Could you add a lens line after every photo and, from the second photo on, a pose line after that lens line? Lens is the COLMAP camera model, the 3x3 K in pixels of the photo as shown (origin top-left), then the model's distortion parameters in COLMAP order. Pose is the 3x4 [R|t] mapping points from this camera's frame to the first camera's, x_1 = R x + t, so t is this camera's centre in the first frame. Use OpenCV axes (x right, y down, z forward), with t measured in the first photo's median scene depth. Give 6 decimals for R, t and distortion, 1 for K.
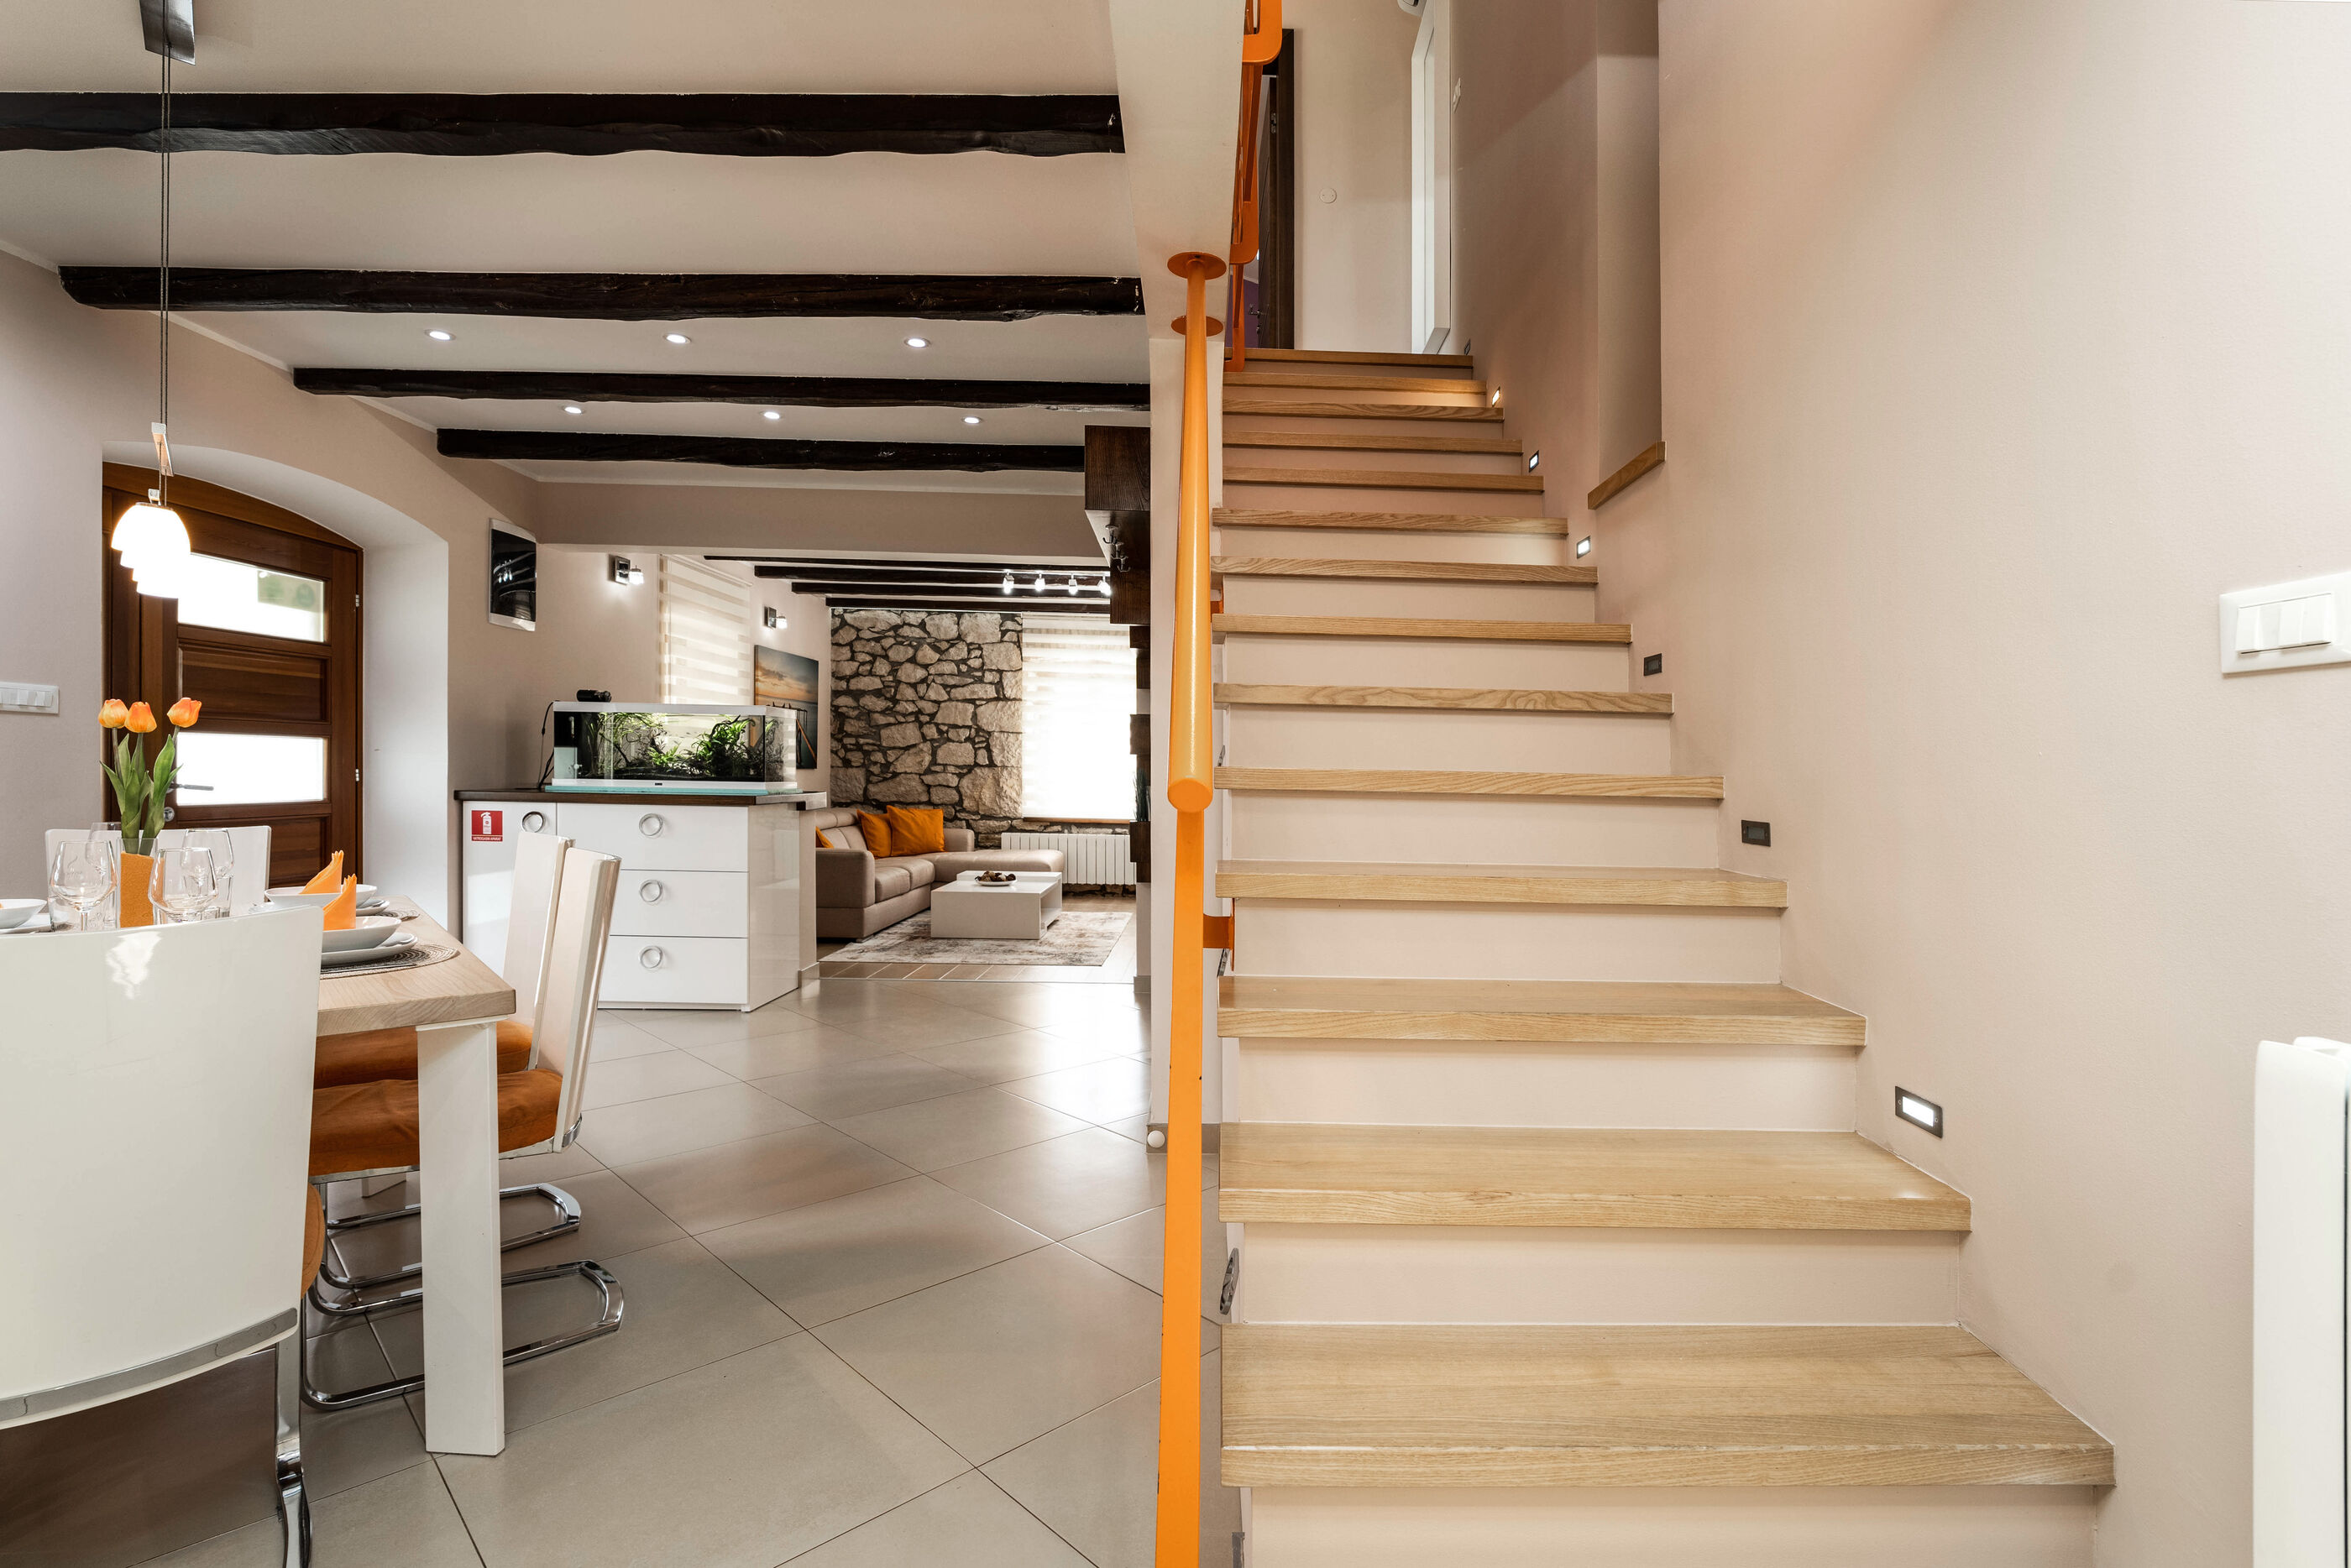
lens RADIAL K [[1102.3, 0, 1284.7], [0, 1102.3, 878.4], [0, 0, 1]] dist [-0.014642, -0.000165]
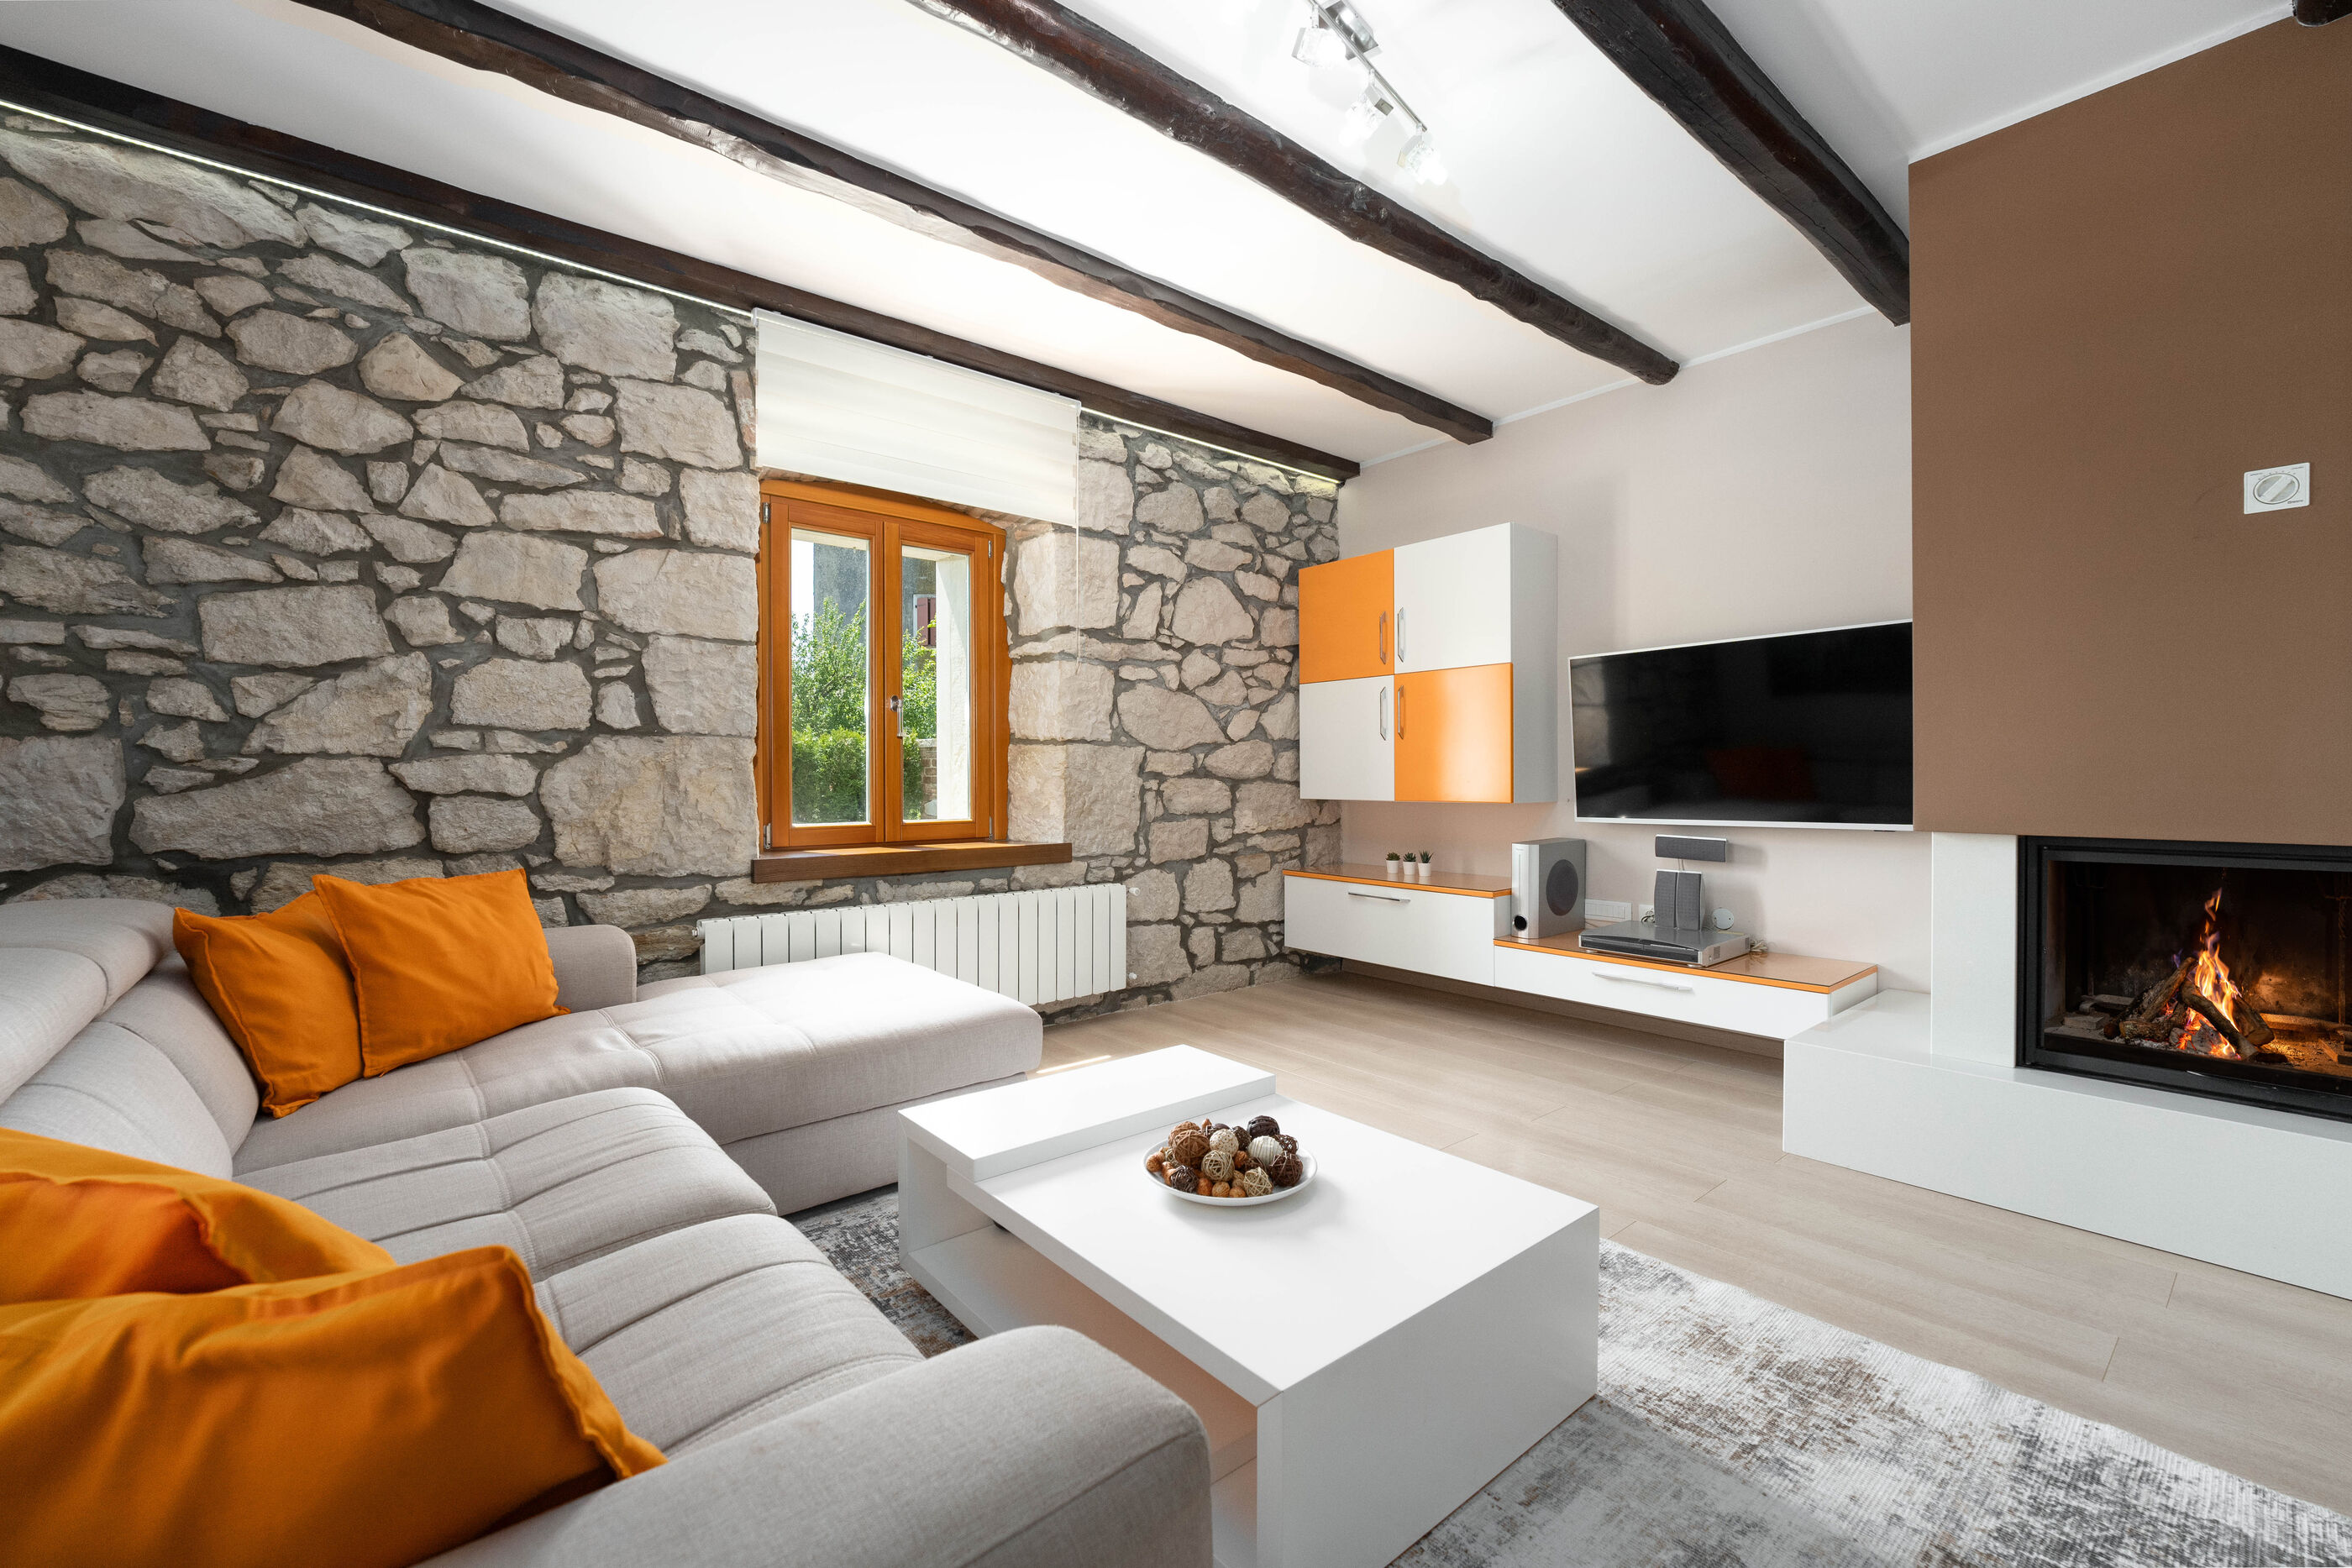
lens RADIAL K [[971.4, 0, 1193.8], [0, 971.4, 798.1], [0, 0, 1]] dist [-0.005383, 0.001817]
pose [[0.799713, -0.037276, 0.599224, -0.315211], [0.076106, 0.996313, -0.039591, -0.056757], [-0.595539, 0.077266, 0.799602, 0.660233]]
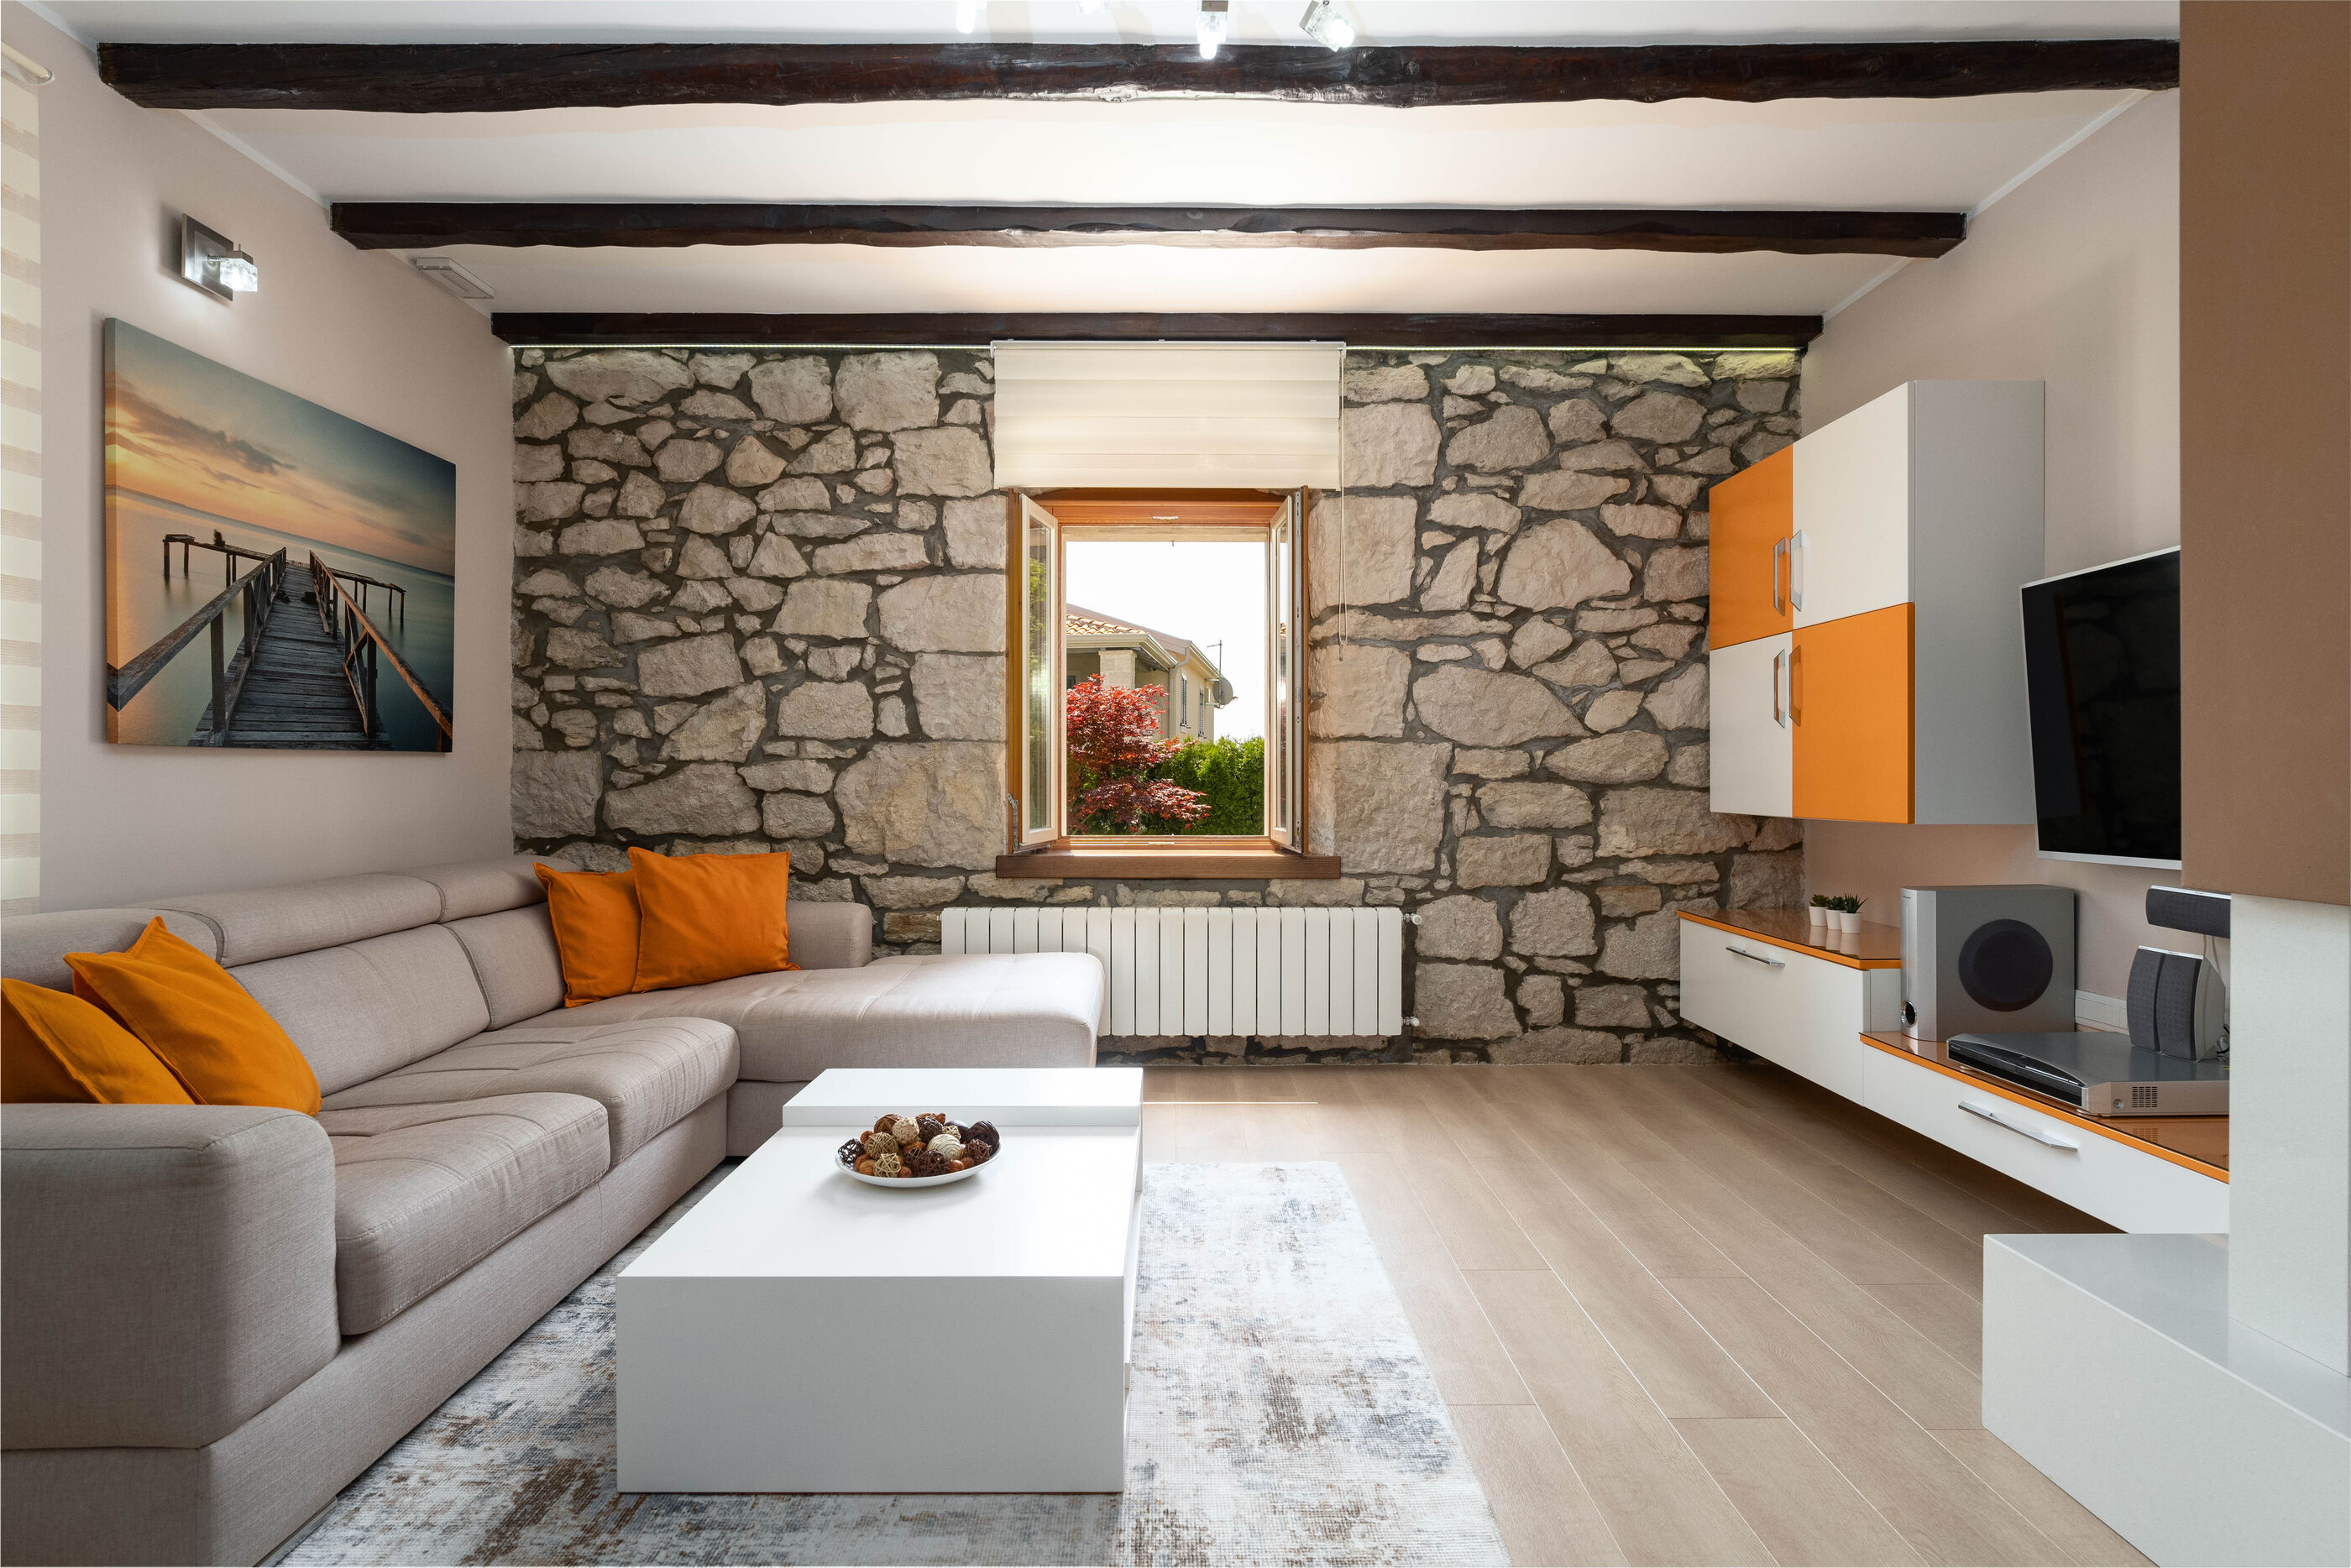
lens RADIAL K [[1236.0, 0, 1186.1], [0, 1236.0, 803.7], [0, 0, 1]] dist [0.017048, -0.001463]
pose [[0.998334, -0.019423, -0.054334, -0.147461], [0.015355, 0.997117, -0.074310, -0.045024], [0.055620, 0.073352, 0.995754, 0.570718]]
